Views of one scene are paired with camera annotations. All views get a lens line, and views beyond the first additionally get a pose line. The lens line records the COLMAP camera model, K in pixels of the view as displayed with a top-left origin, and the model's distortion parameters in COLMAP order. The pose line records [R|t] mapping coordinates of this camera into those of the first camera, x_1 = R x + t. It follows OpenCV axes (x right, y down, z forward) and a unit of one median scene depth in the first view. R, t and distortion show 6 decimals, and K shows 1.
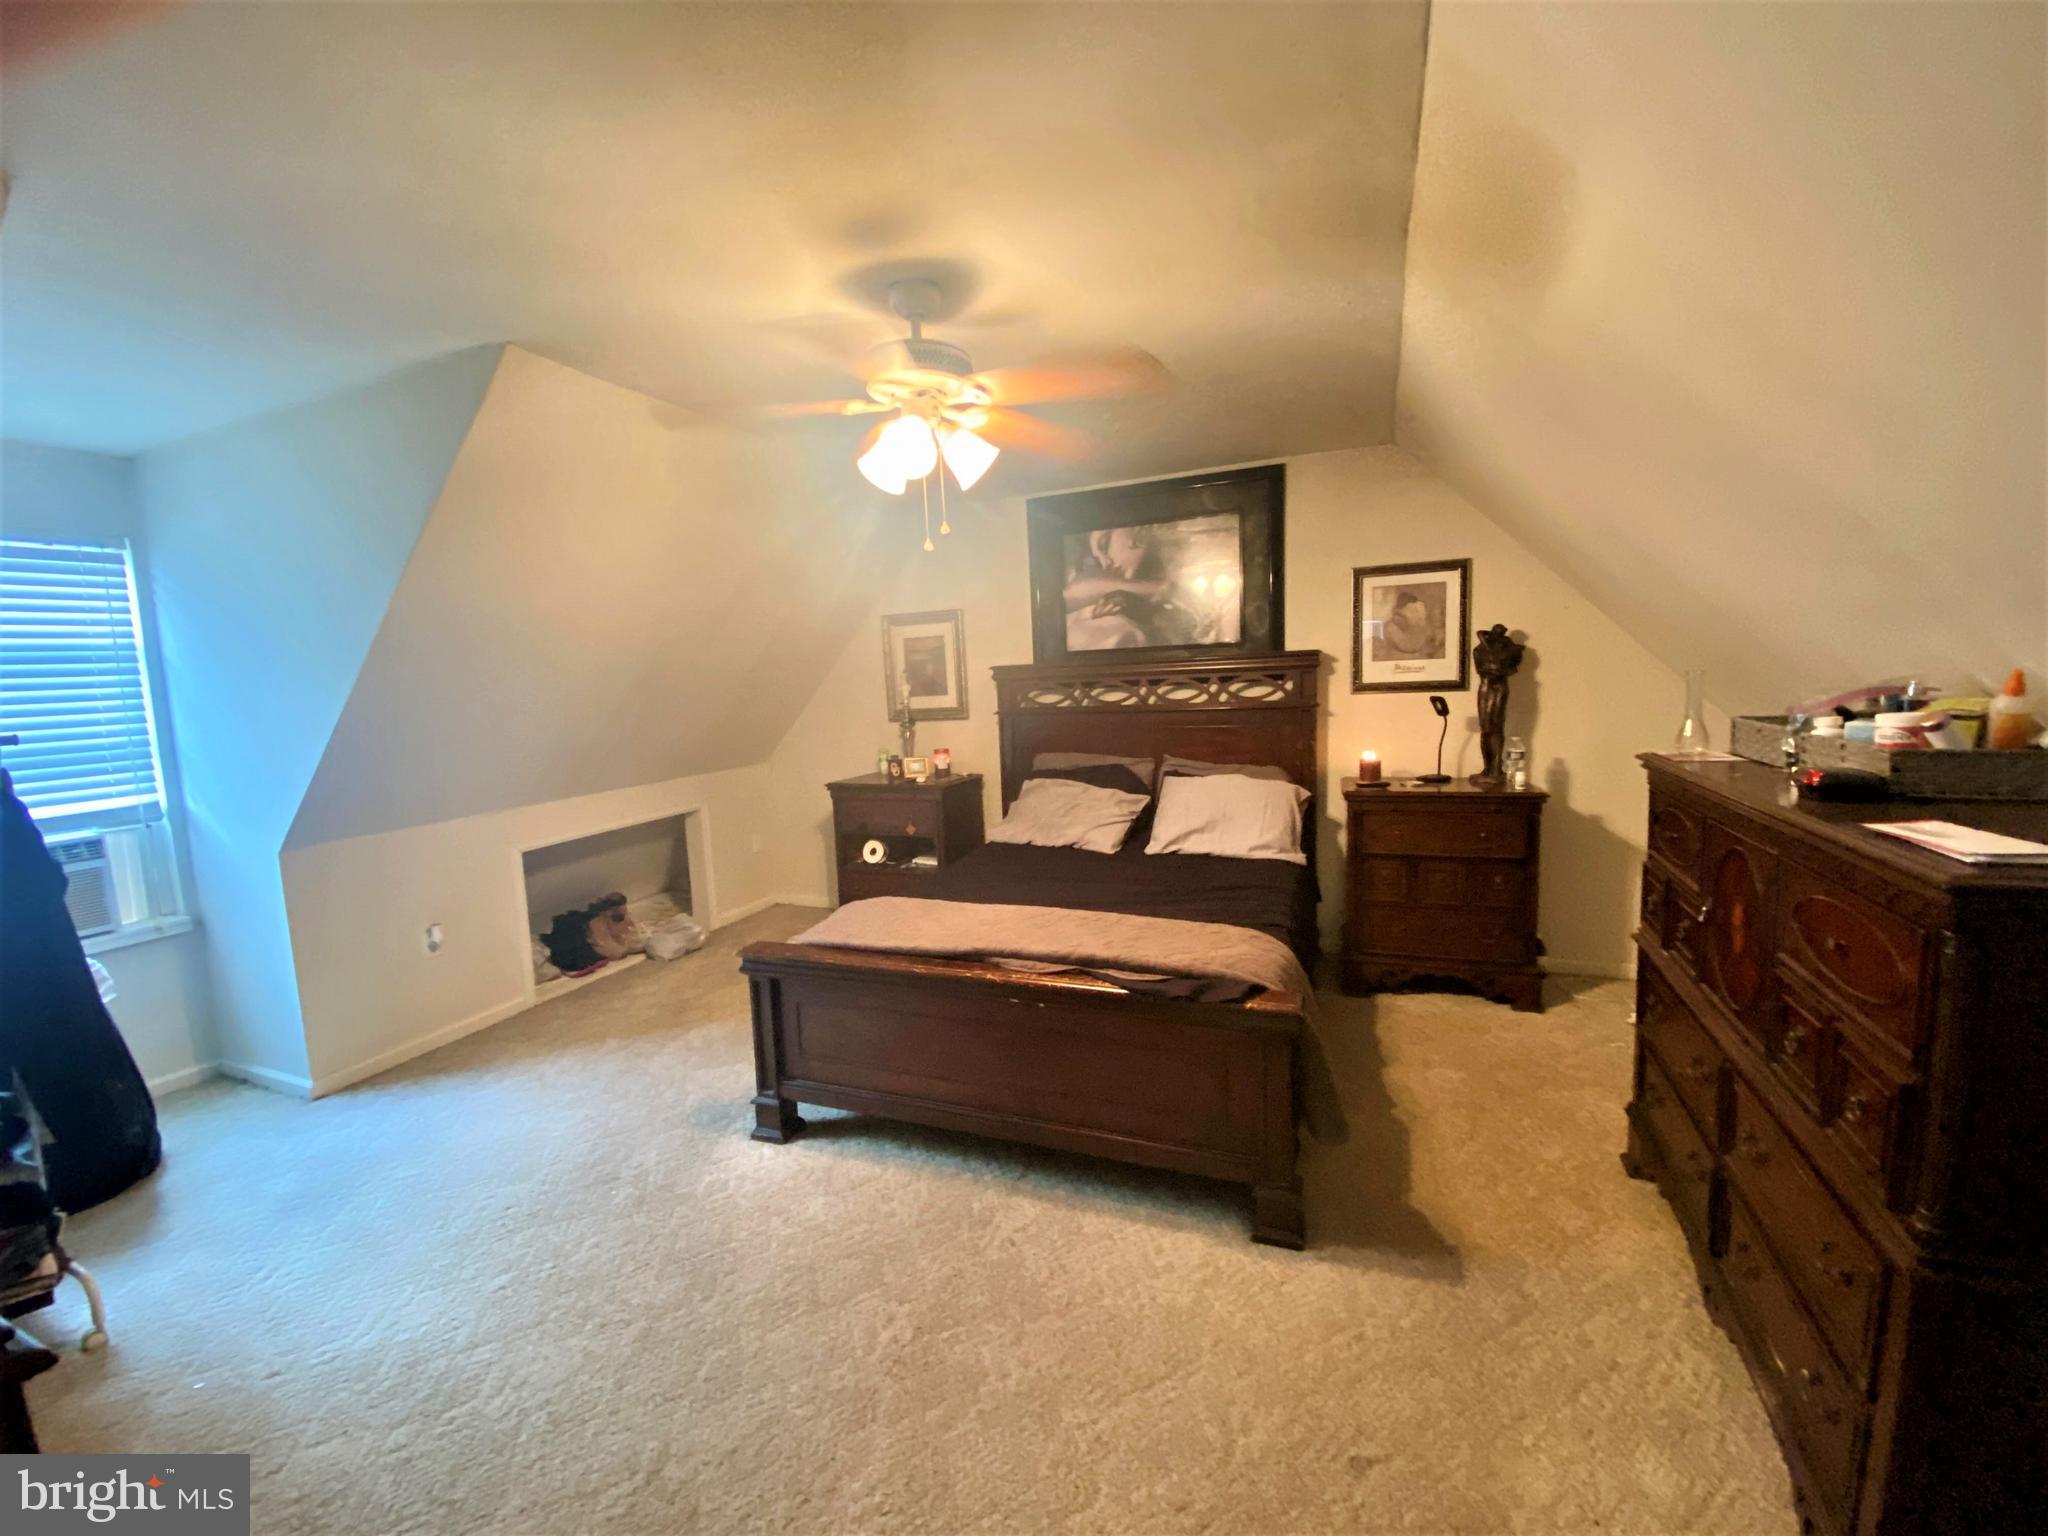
lens RADIAL K [[825.2, 0, 1024.0], [0, 825.2, 768.0], [0, 0, 1]] dist [0.001886, -0.015508]
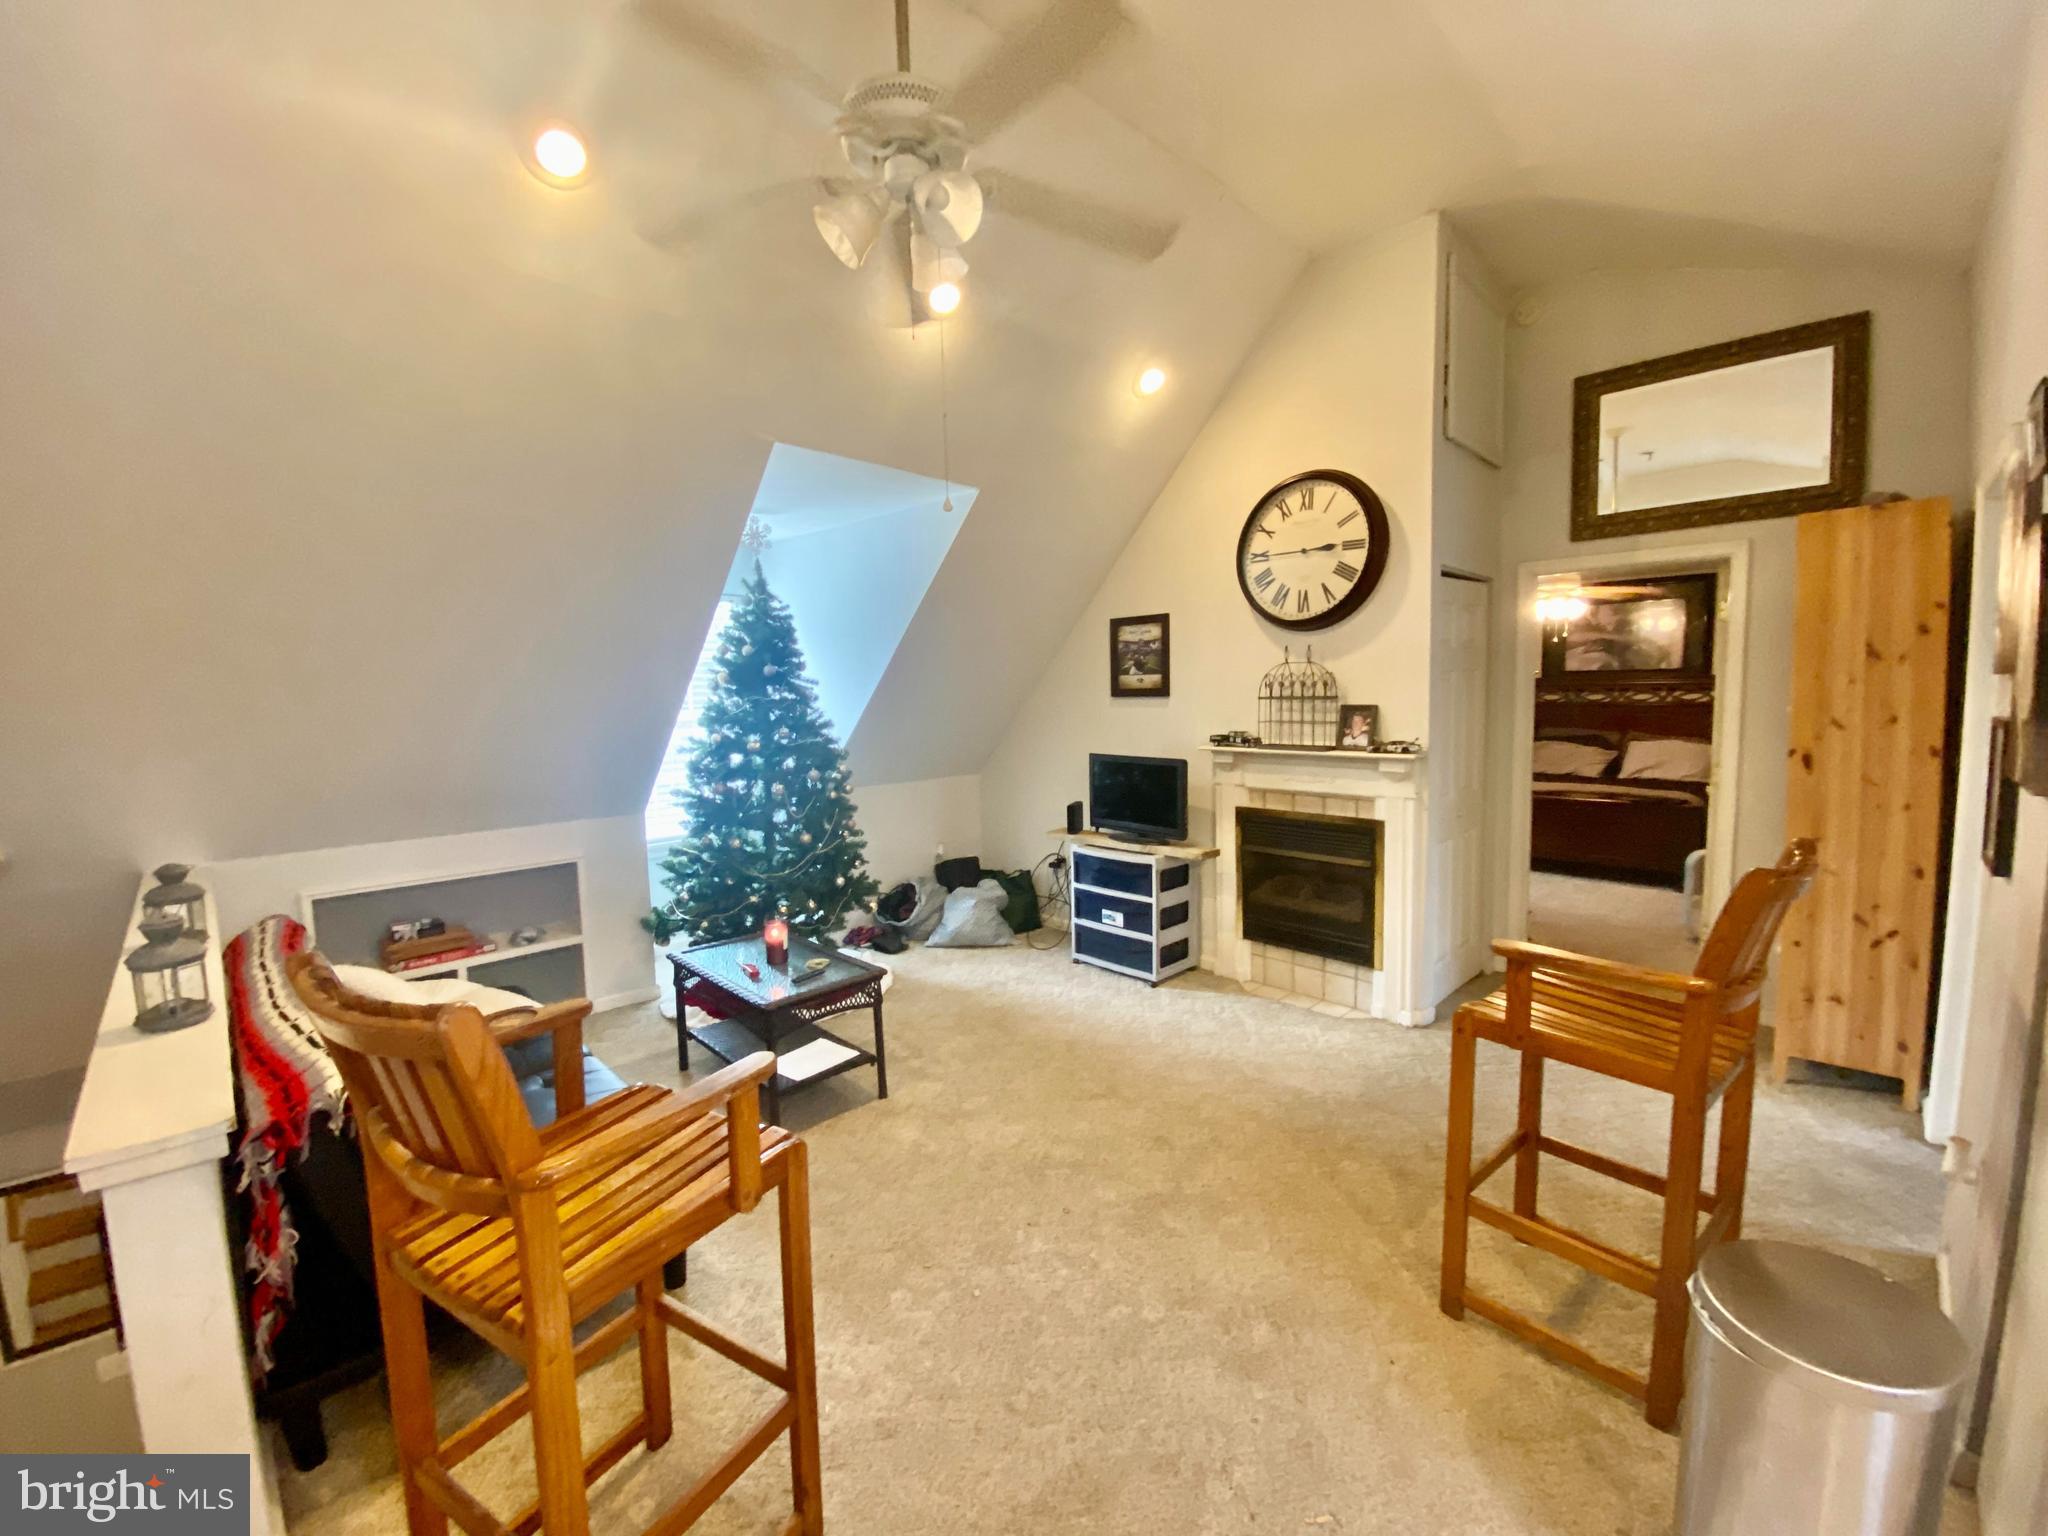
lens RADIAL K [[825.2, 0, 1024.0], [0, 825.2, 768.0], [0, 0, 1]] dist [0.001886, -0.015508]
pose [[0.917127, 0.052630, -0.395104, -0.317845], [-0.060076, 0.998173, -0.006488, 0.154342], [0.394041, 0.029687, 0.918613, -1.131939]]
